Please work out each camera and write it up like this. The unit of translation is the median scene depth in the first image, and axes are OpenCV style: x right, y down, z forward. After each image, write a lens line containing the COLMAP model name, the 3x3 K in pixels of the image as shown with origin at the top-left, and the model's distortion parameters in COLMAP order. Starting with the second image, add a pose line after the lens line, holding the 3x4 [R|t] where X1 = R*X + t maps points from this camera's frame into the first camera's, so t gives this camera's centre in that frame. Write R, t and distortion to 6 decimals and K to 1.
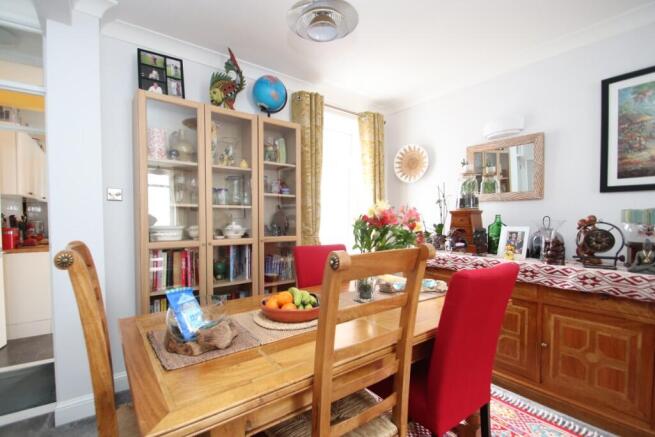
lens RADIAL K [[307.2, 0, 327.5], [0, 307.2, 218.5], [0, 0, 1]] dist [-0.011127, -0.000271]
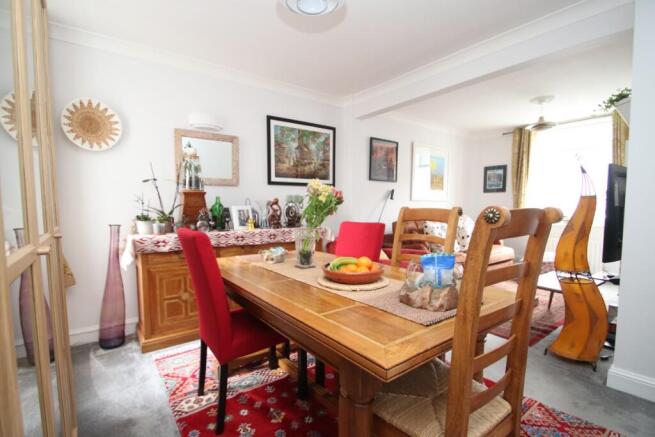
lens RADIAL K [[307.5, 0, 327.1], [0, 307.5, 226.7], [0, 0, 1]] dist [0.028200, -0.024691]
pose [[-0.006520, -0.070234, 0.997509, -0.718663], [0.004014, 0.997521, 0.070261, 0.024106], [-0.999971, 0.004462, -0.006222, 0.631145]]
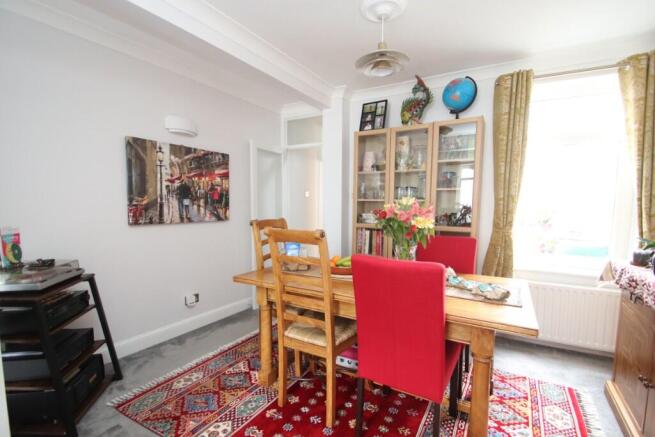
lens RADIAL K [[307.5, 0, 327.1], [0, 307.5, 226.7], [0, 0, 1]] dist [0.028200, -0.024691]
pose [[0.379919, 0.063475, -0.922839, 0.752751], [-0.011617, 0.997892, 0.063855, -0.007931], [0.924947, -0.013539, 0.379856, 0.164139]]
